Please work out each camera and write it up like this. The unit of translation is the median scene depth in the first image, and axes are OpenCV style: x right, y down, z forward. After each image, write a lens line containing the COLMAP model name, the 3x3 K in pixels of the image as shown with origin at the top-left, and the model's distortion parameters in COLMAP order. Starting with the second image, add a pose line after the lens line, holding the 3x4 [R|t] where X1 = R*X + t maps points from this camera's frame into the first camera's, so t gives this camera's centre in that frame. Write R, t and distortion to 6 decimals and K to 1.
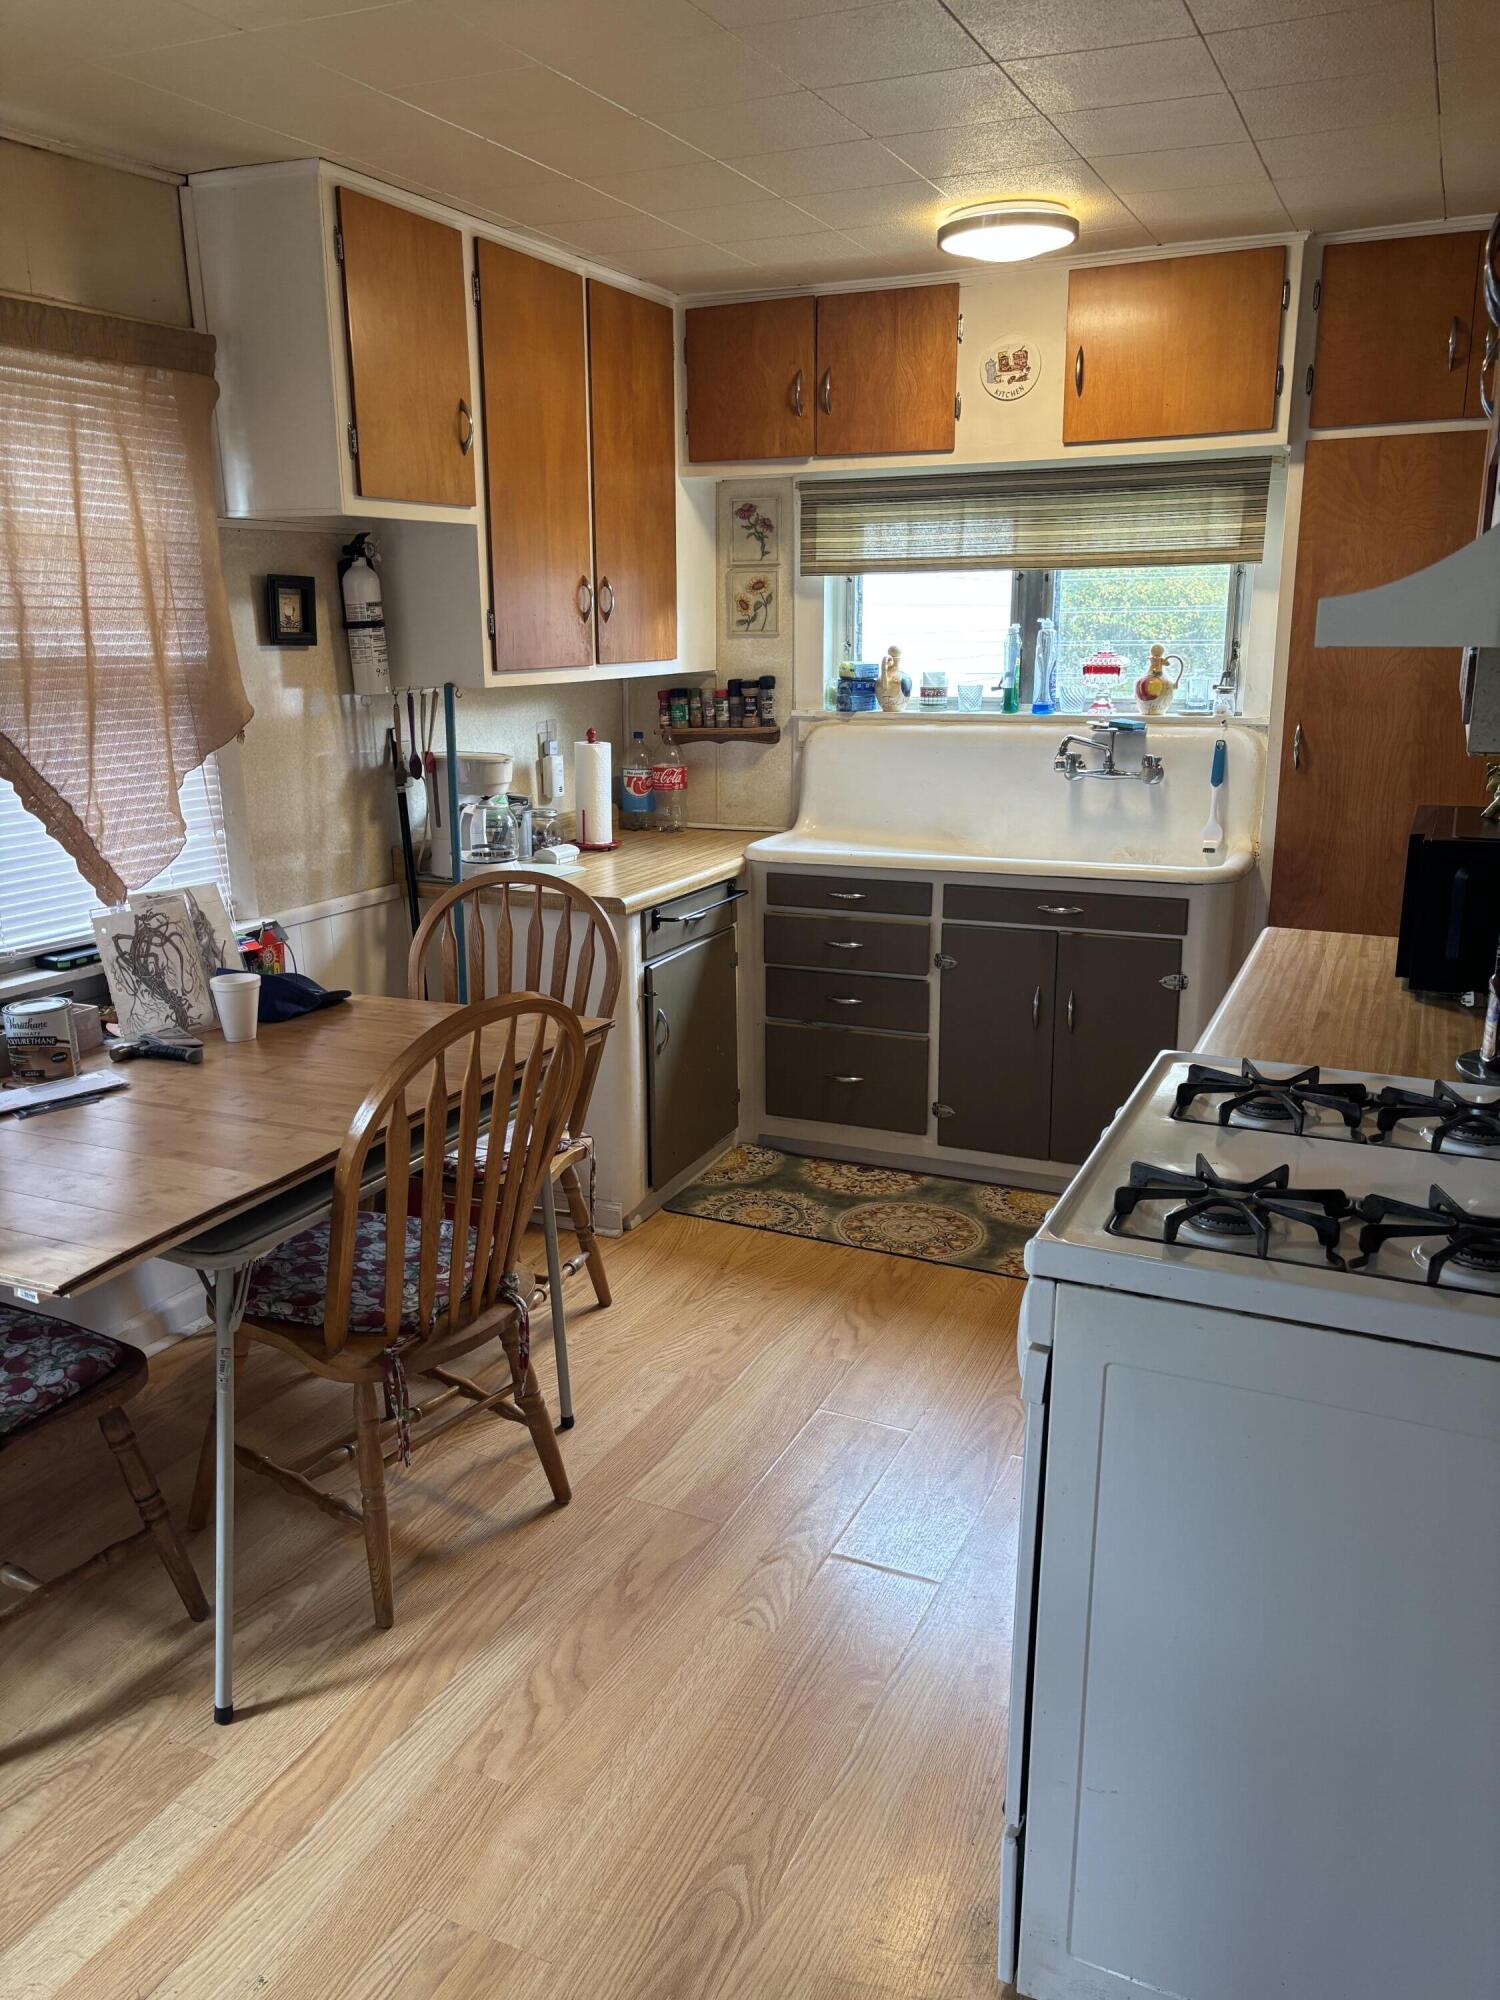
lens RADIAL K [[1513.6, 0, 750.0], [0, 1513.6, 1000.0], [0, 0, 1]] dist [0.021514, -0.003609]
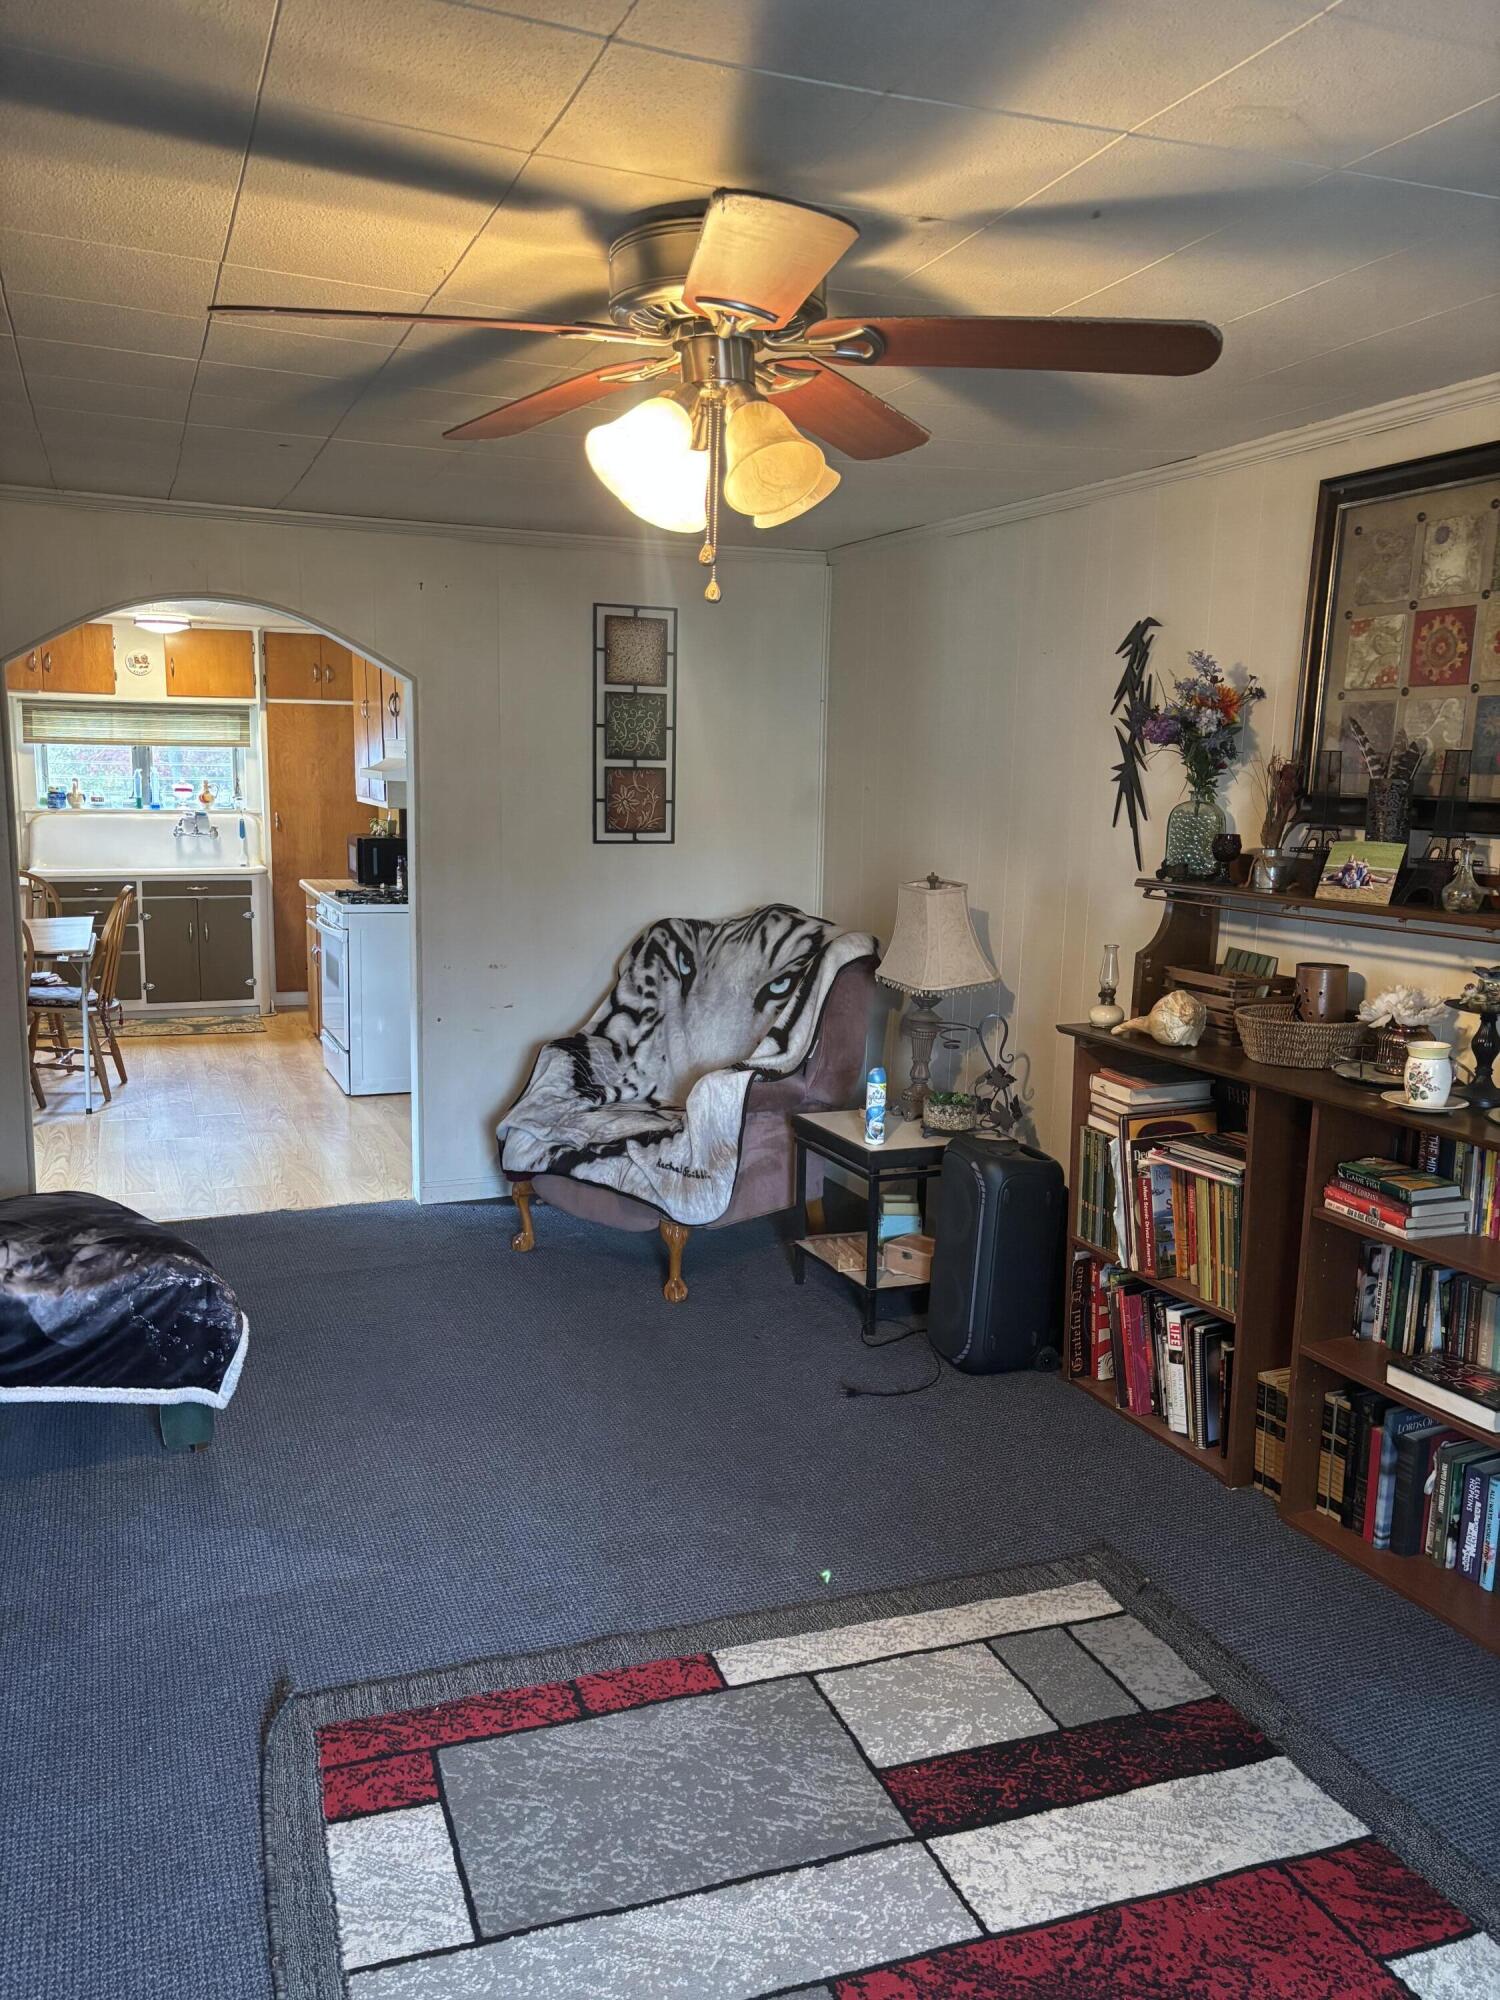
lens RADIAL K [[1513.6, 0, 750.0], [0, 1513.6, 1000.0], [0, 0, 1]] dist [0.021514, -0.003609]
pose [[0.668132, -0.093335, 0.738166, -0.933885], [0.155377, 0.987730, -0.015746, 0.268576], [-0.727639, 0.125215, 0.674436, -1.145099]]
